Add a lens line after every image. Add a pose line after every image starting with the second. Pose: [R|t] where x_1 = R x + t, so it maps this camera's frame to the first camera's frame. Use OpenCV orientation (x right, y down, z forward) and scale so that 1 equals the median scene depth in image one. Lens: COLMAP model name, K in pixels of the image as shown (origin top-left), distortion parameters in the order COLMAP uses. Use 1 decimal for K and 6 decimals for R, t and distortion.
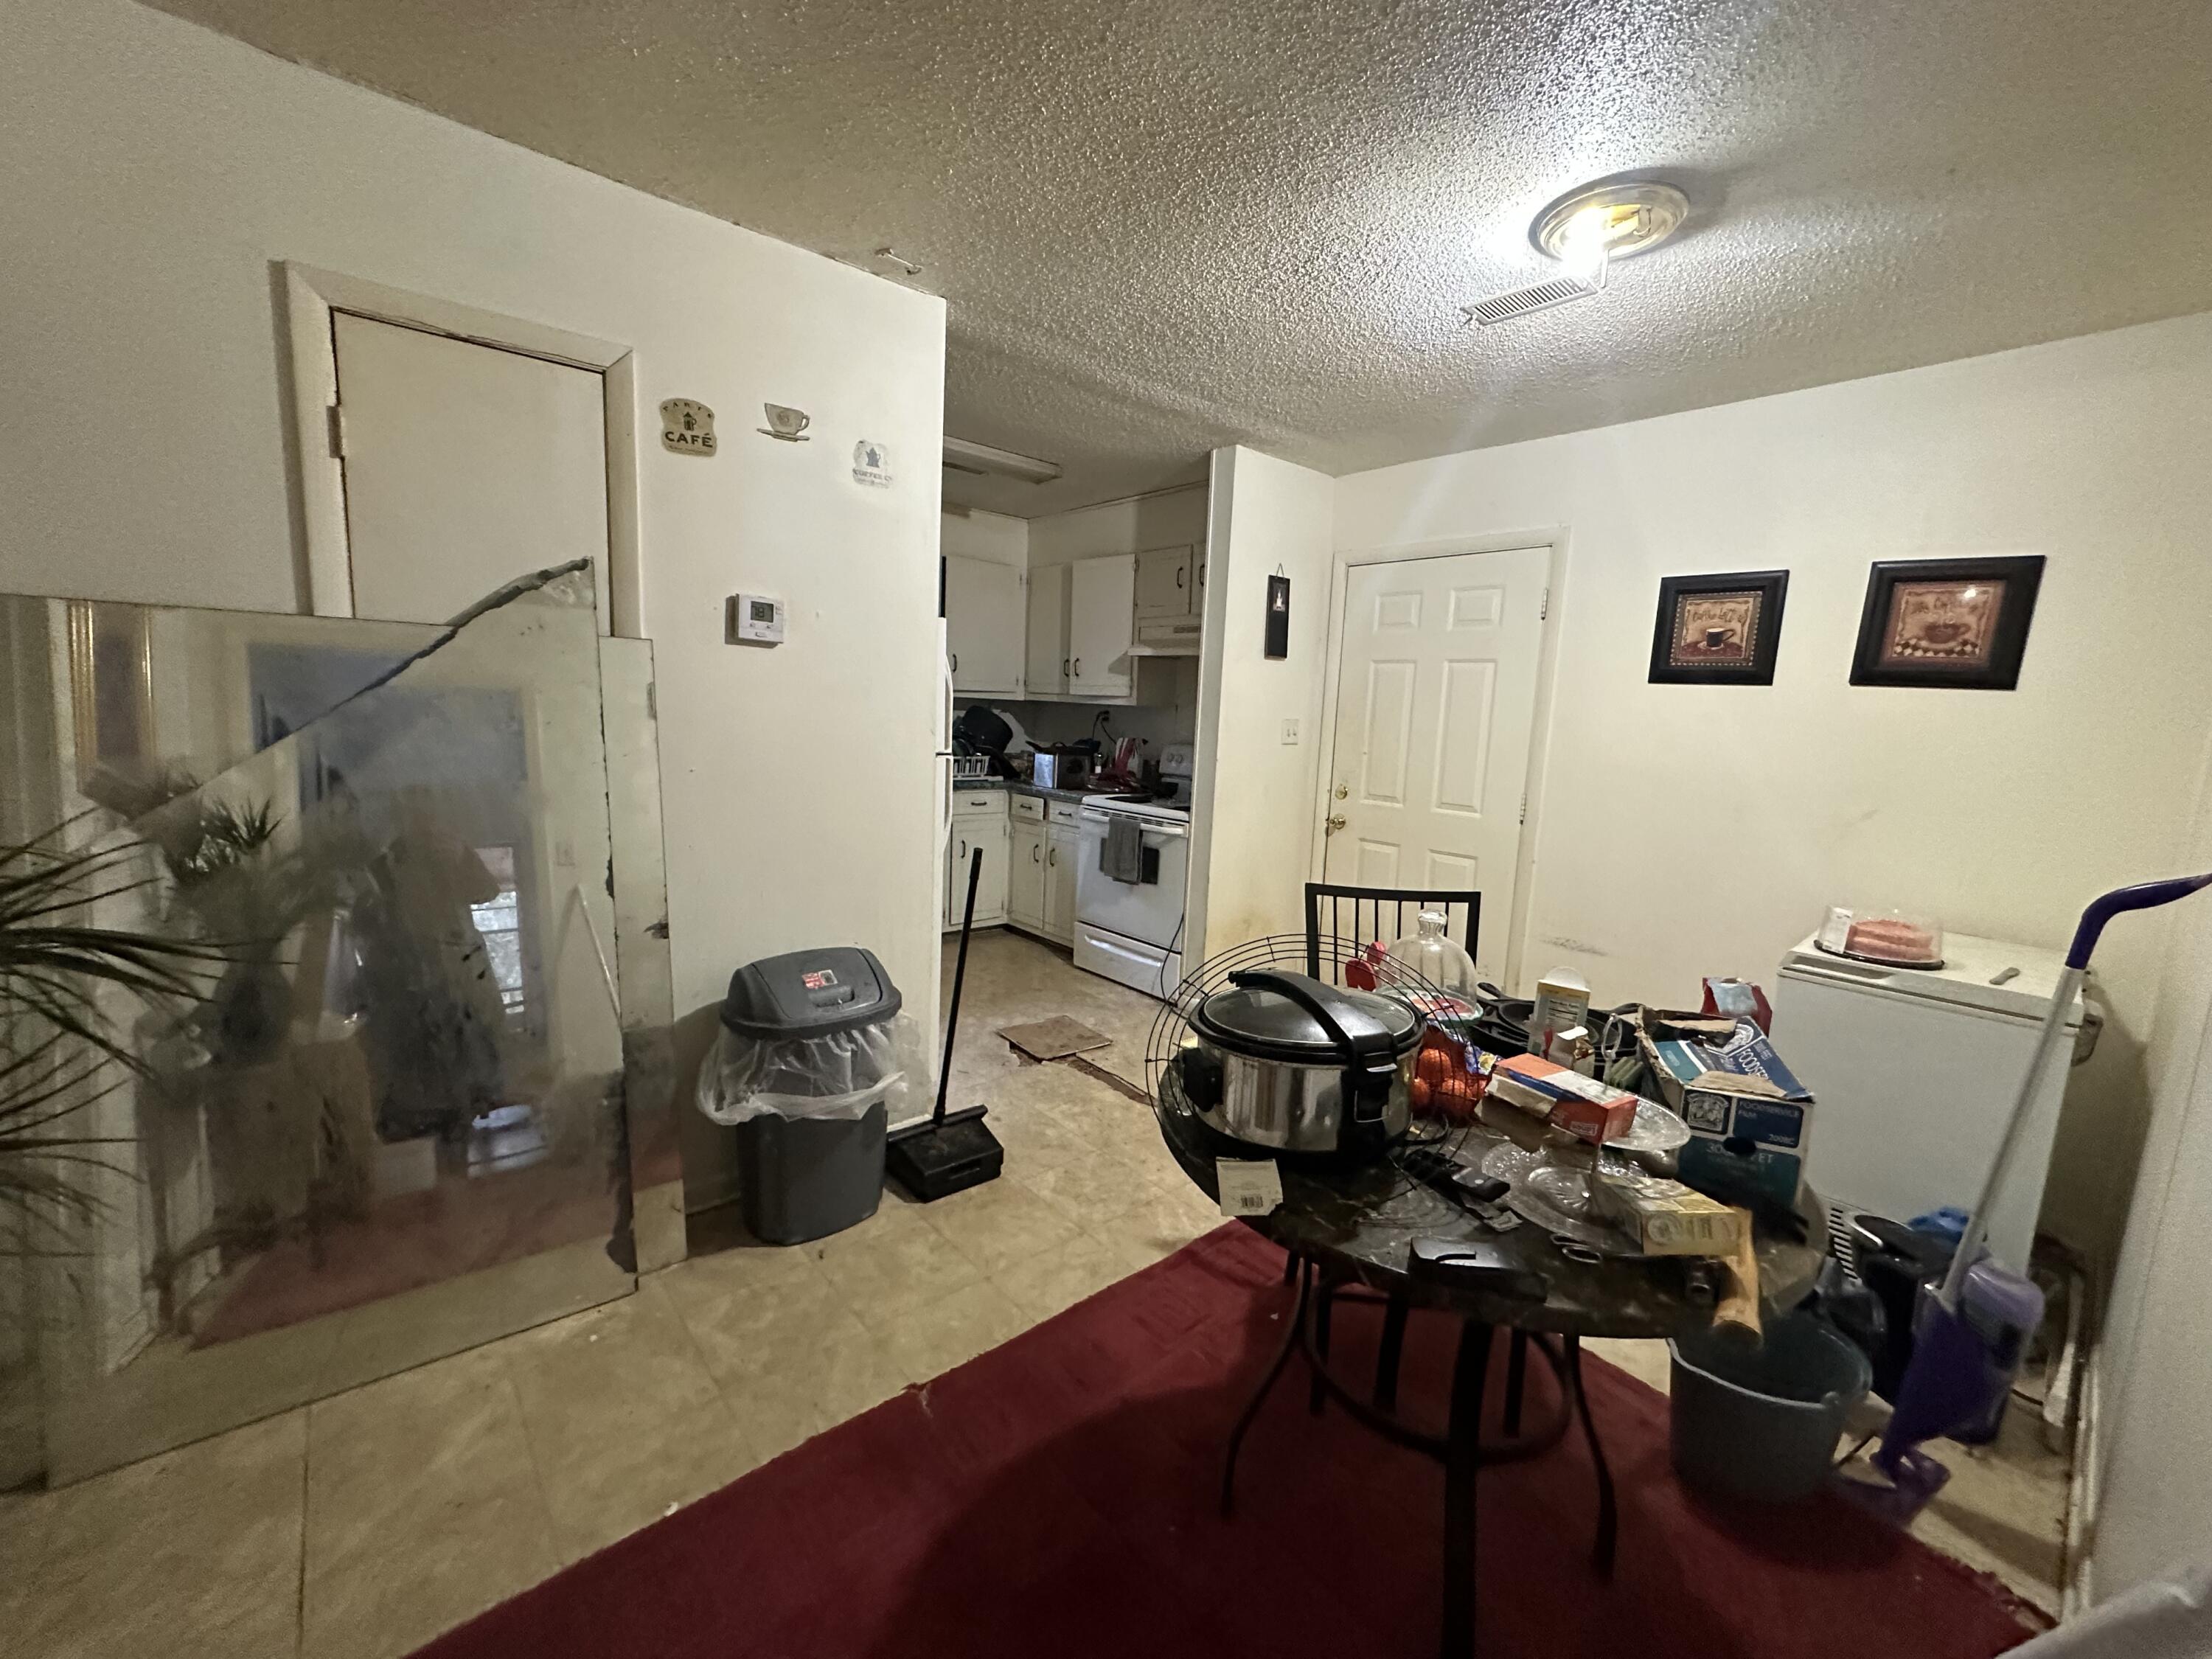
lens RADIAL K [[881.4, 0, 1115.4], [0, 881.4, 833.2], [0, 0, 1]] dist [-0.002839, 0.000240]
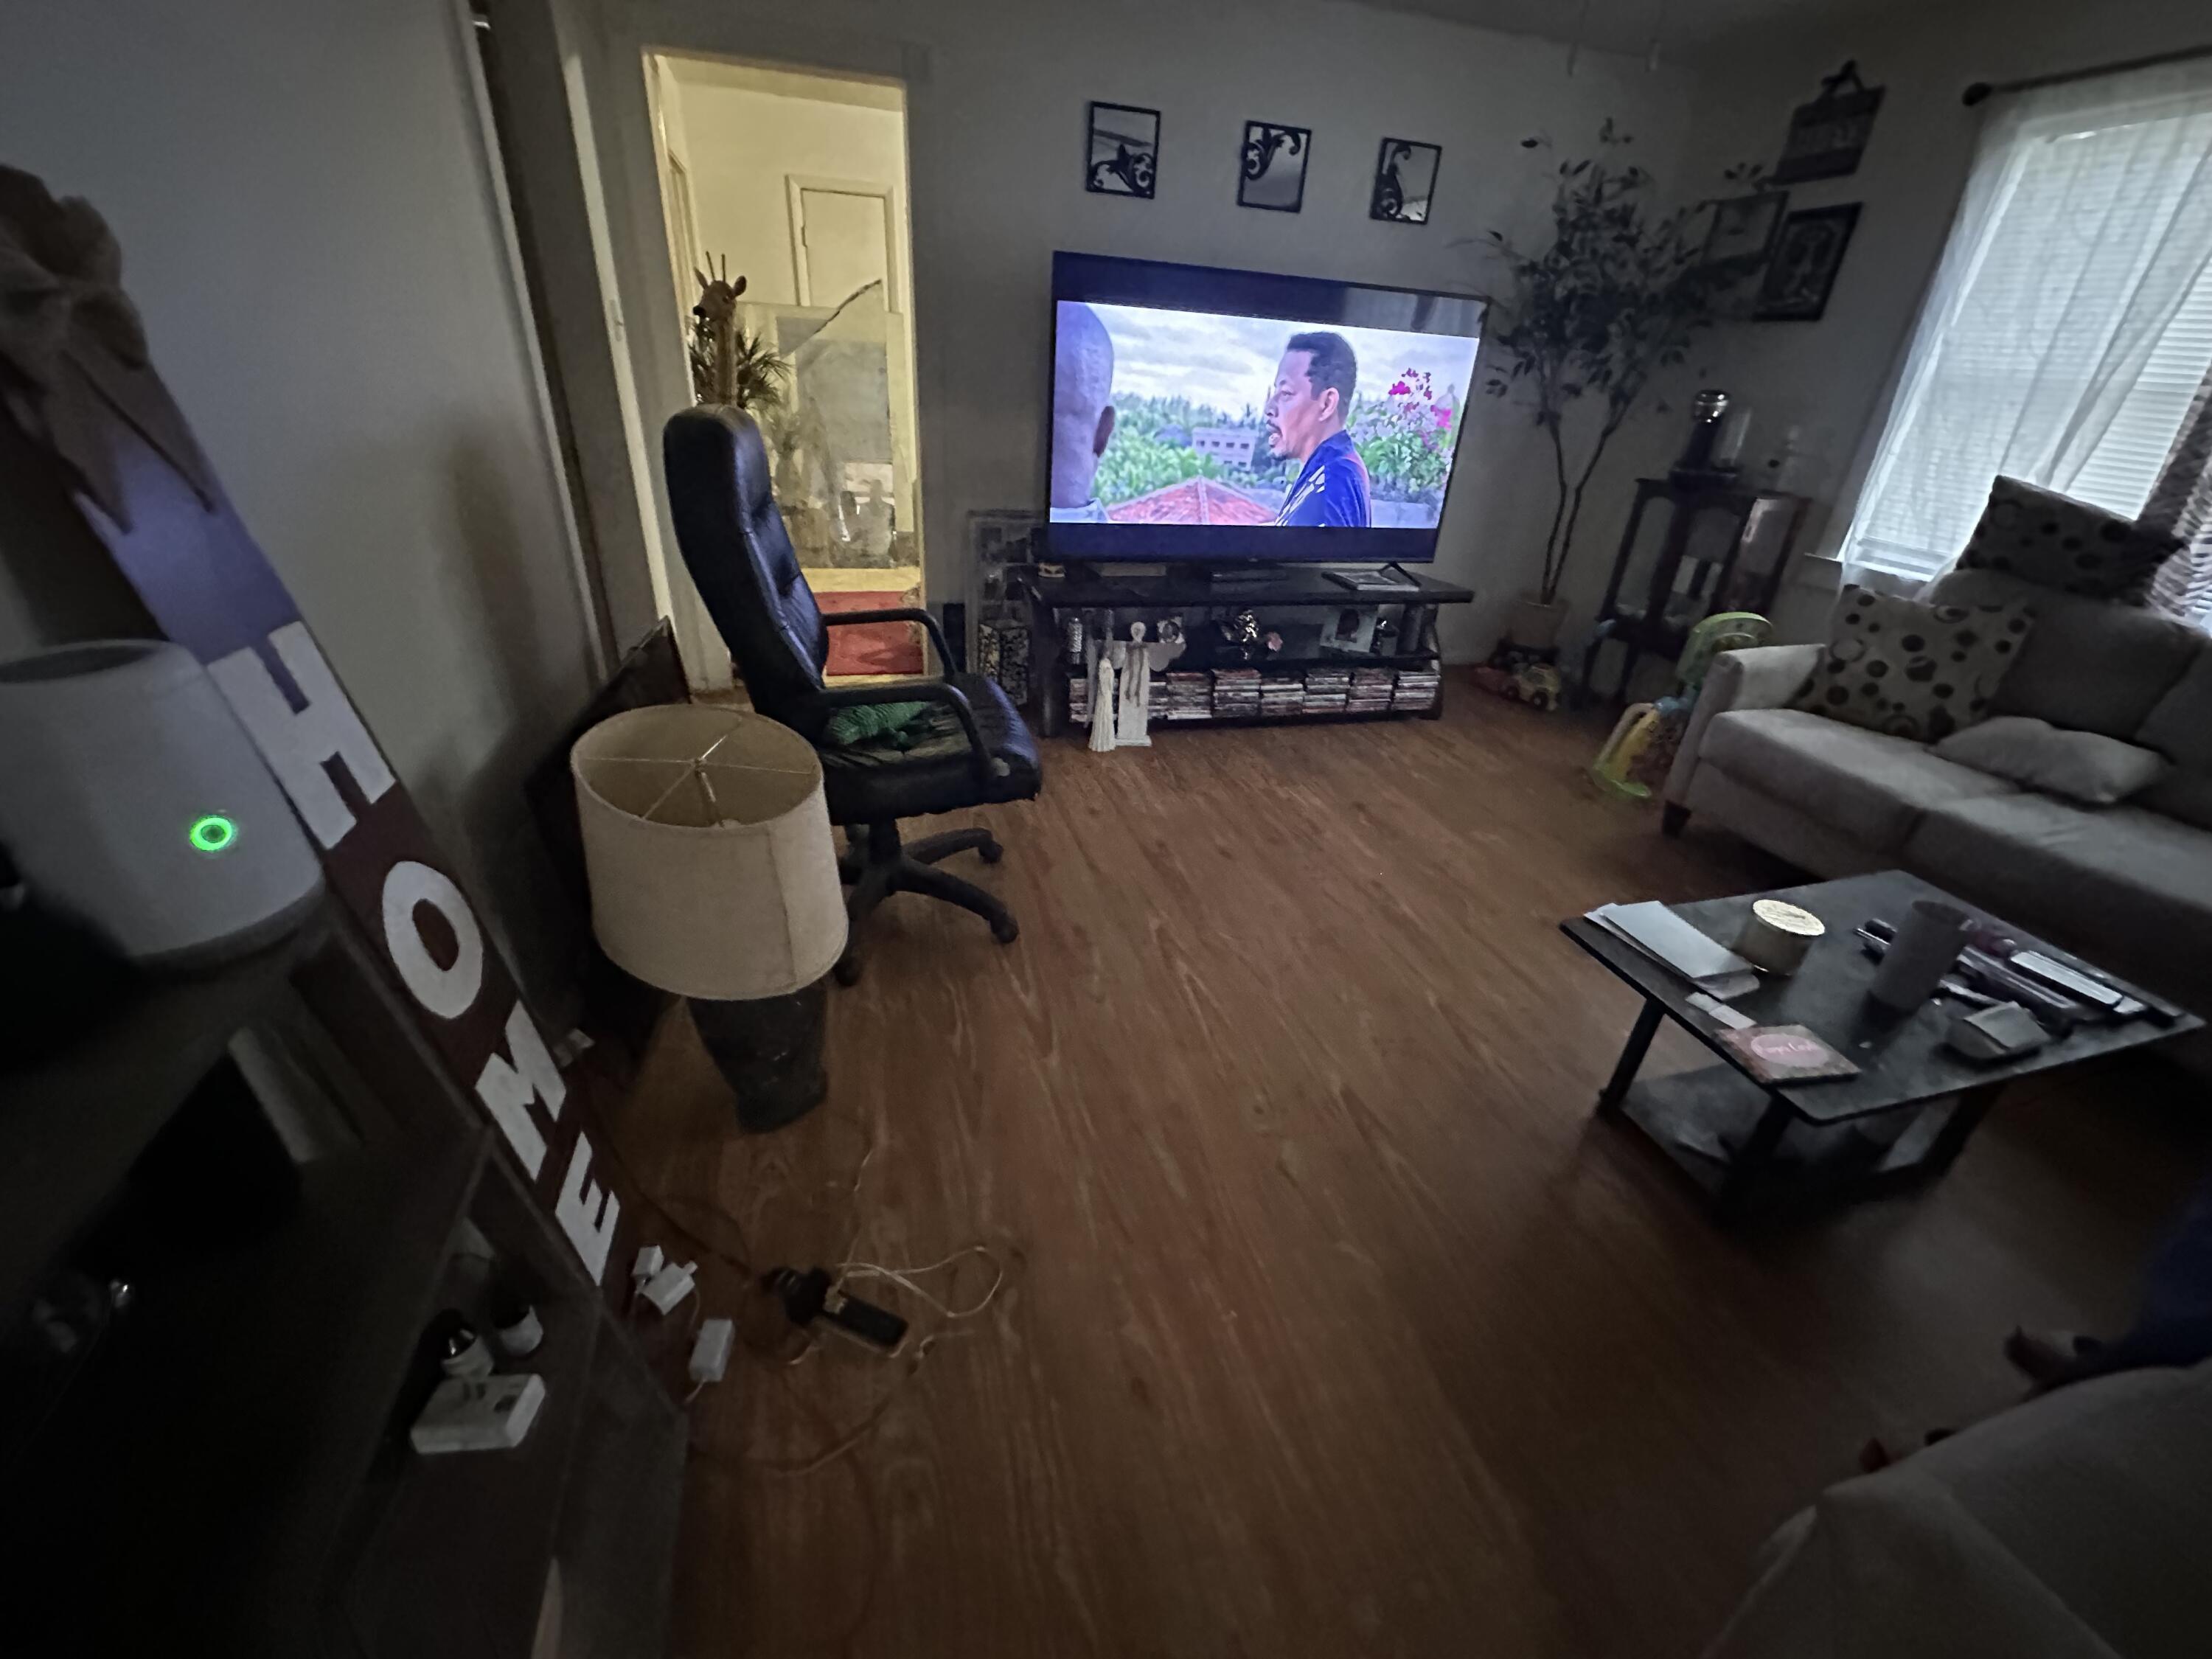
lens RADIAL K [[881.4, 0, 1106.8], [0, 881.4, 830.3], [0, 0, 1]] dist [-0.002839, 0.000240]
pose [[0.908565, 0.199426, -0.367069, 0.954031], [-0.074324, 0.941843, 0.327730, 0.238663], [0.411079, -0.270482, 0.870548, -1.063297]]
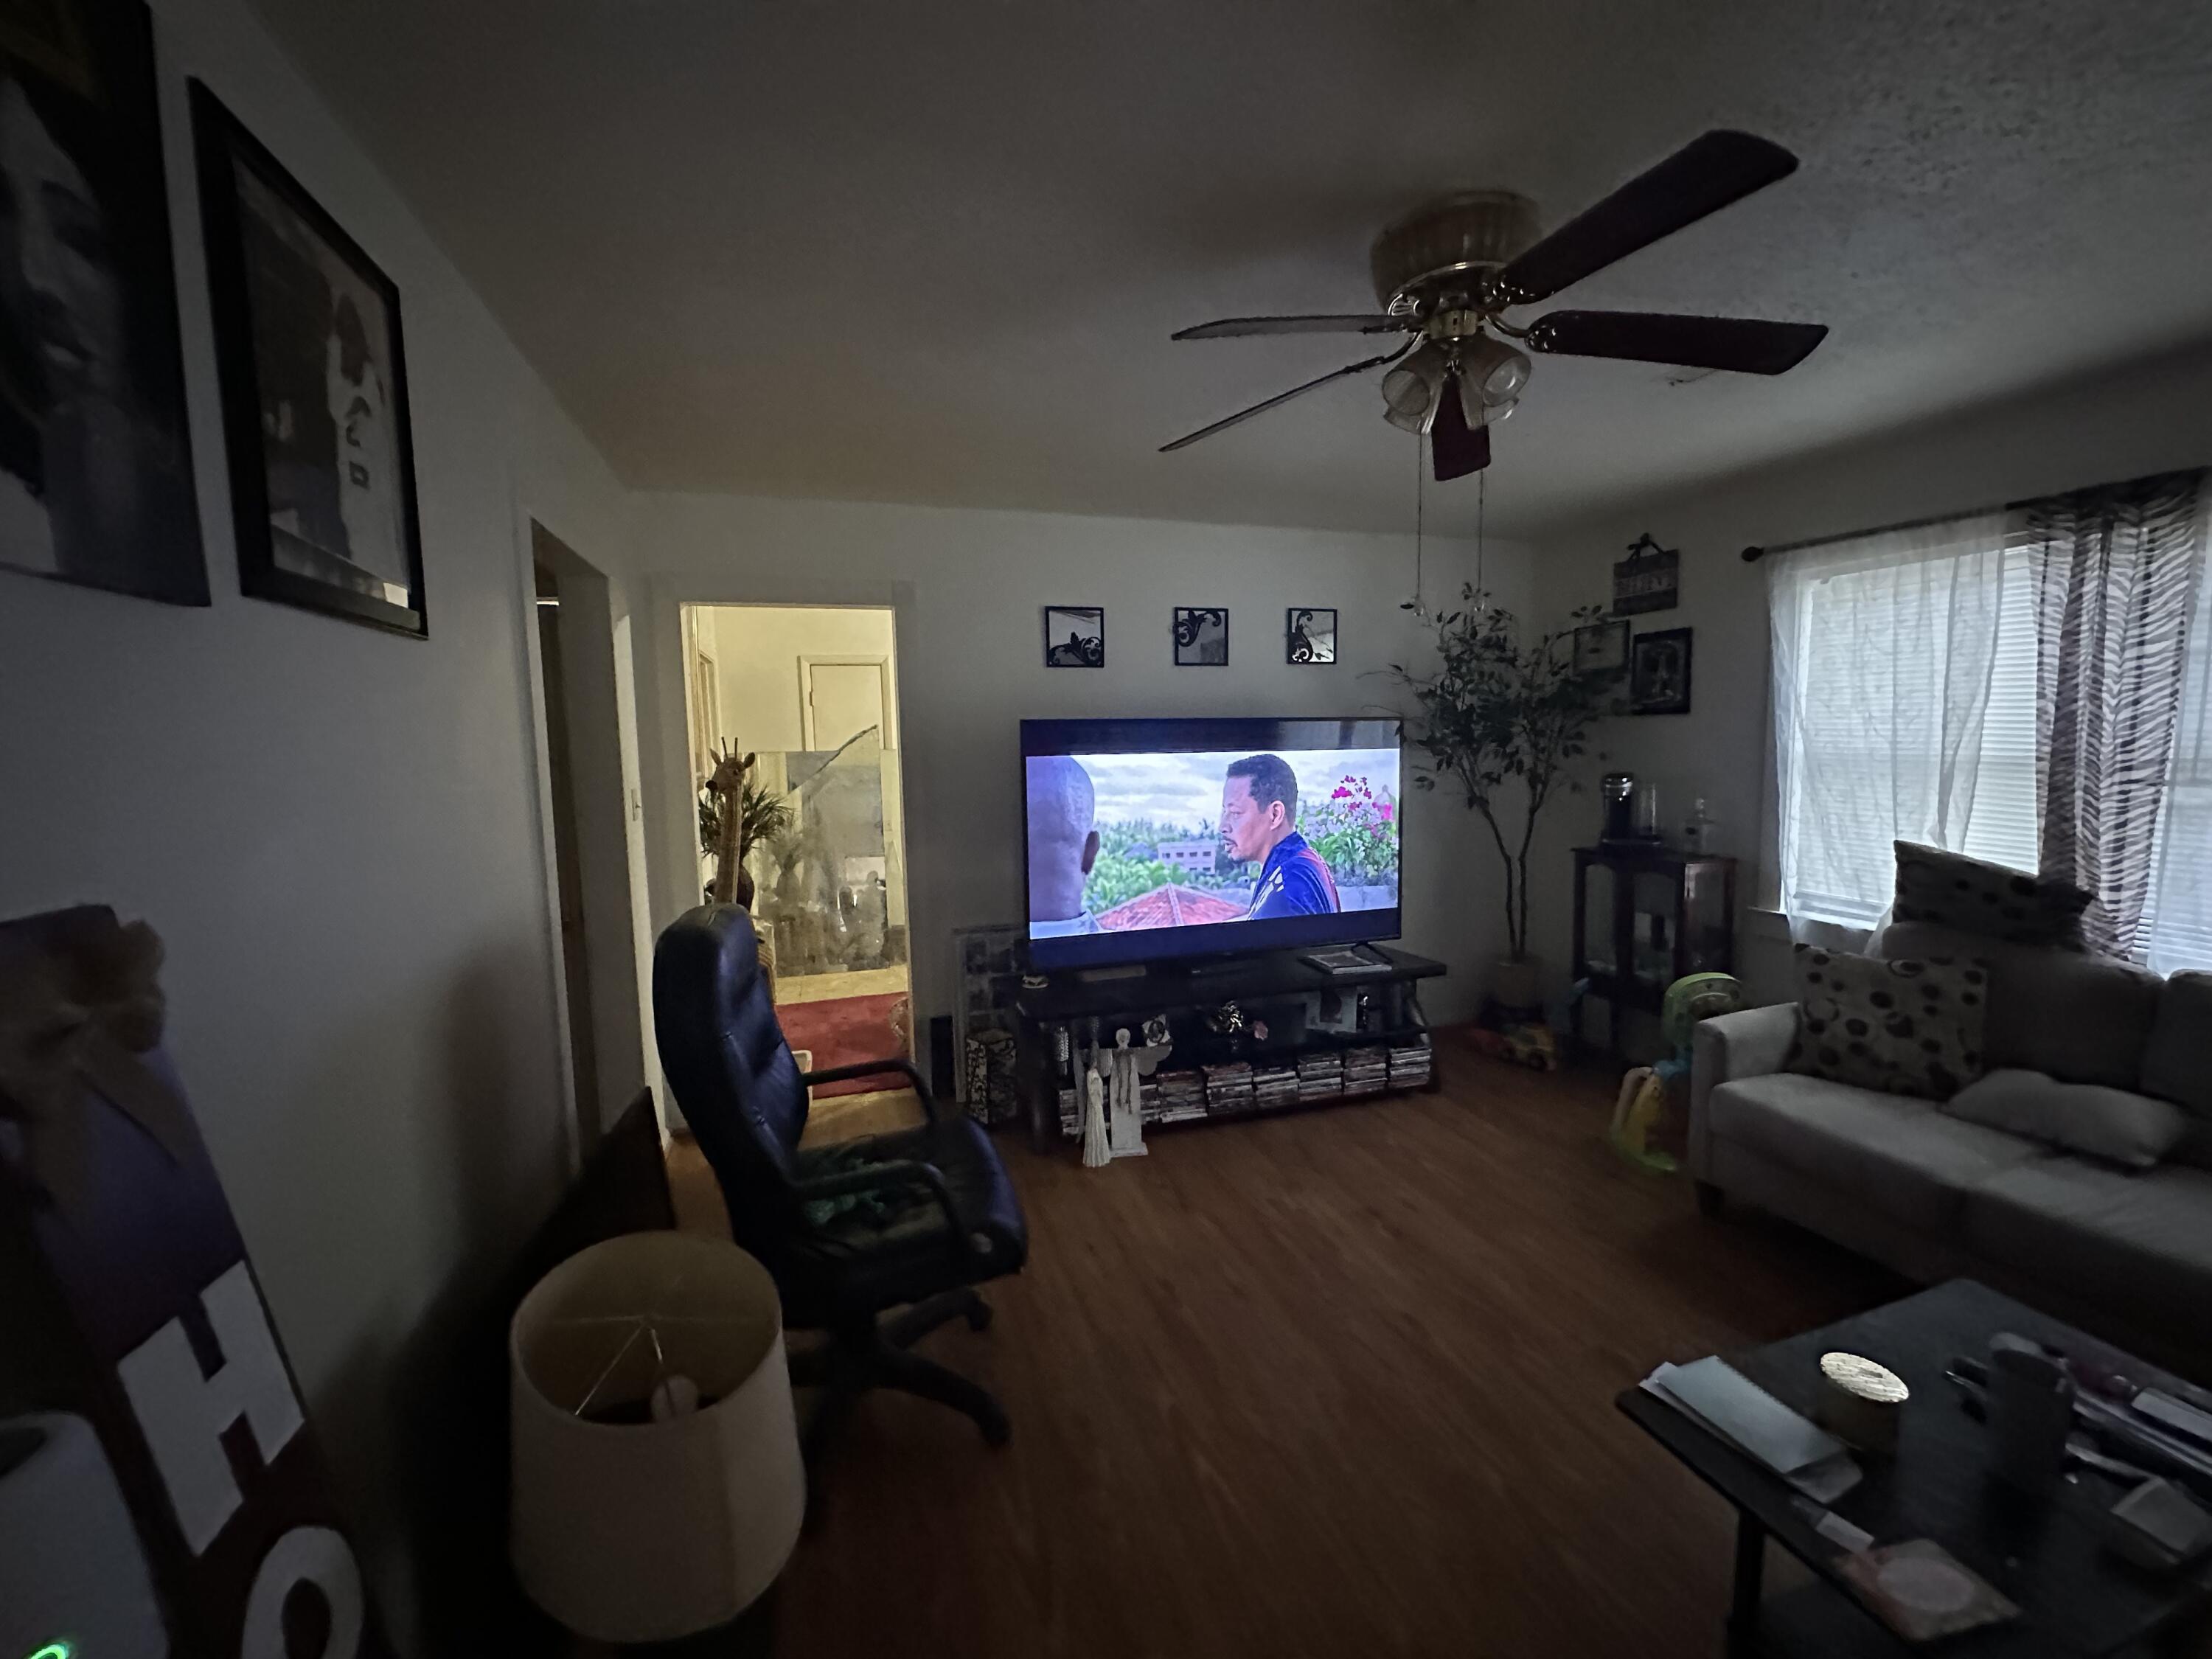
lens RADIAL K [[881.4, 0, 1111.2], [0, 881.4, 819.7], [0, 0, 1]] dist [-0.002839, 0.000240]
pose [[0.917205, -0.027901, -0.397438, 0.972142], [0.008949, 0.998736, -0.049462, 0.125737], [0.398316, 0.041810, 0.916295, -1.050451]]
